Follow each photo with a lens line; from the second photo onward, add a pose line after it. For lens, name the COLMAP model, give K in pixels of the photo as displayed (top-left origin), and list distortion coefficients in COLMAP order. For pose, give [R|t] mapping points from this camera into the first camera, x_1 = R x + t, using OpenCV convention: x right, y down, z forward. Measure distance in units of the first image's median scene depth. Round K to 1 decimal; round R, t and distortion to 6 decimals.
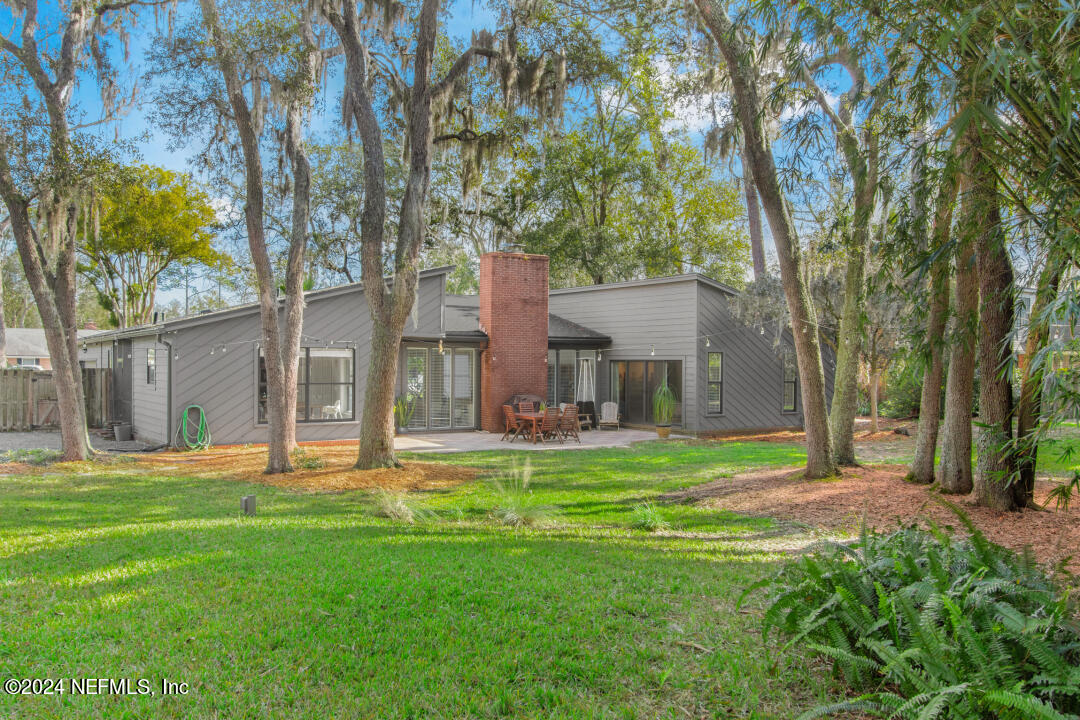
lens RADIAL K [[649.4, 0, 544.3], [0, 649.4, 374.8], [0, 0, 1]] dist [-0.000385, -0.000319]
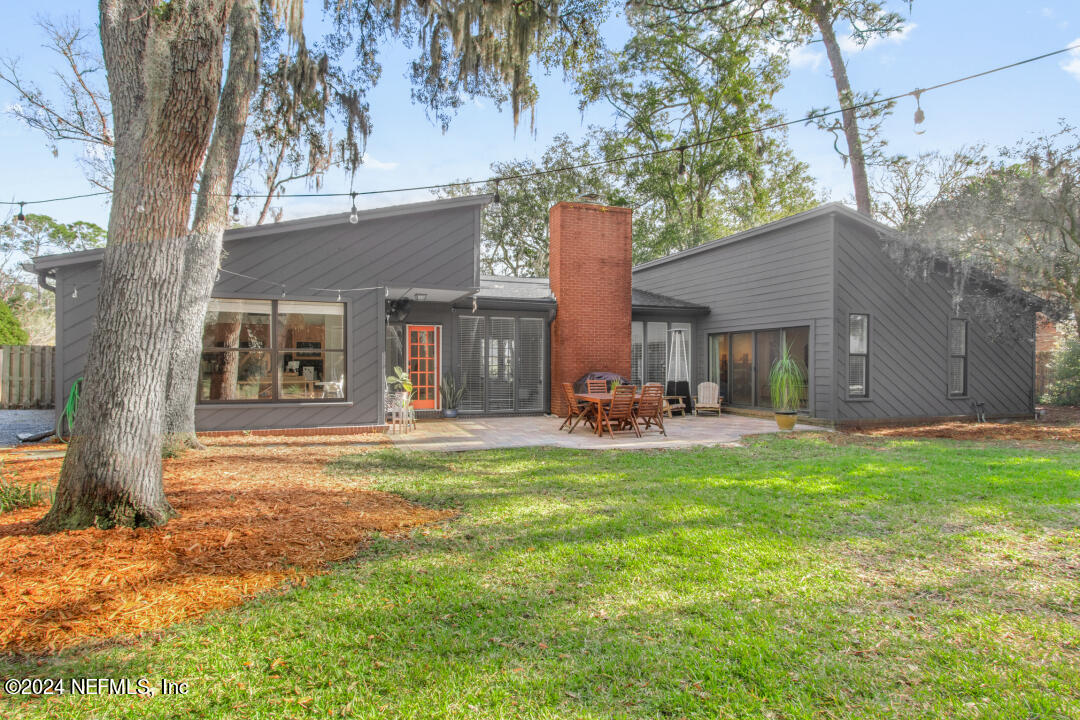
lens RADIAL K [[495.6, 0, 543.6], [0, 495.6, 367.3], [0, 0, 1]] dist [-0.000137, -0.000460]
pose [[0.976688, -0.003137, -0.214643, 0.033636], [0.003322, 0.999994, 0.000504, 0.023756], [0.214640, -0.001205, 0.976692, 0.362553]]
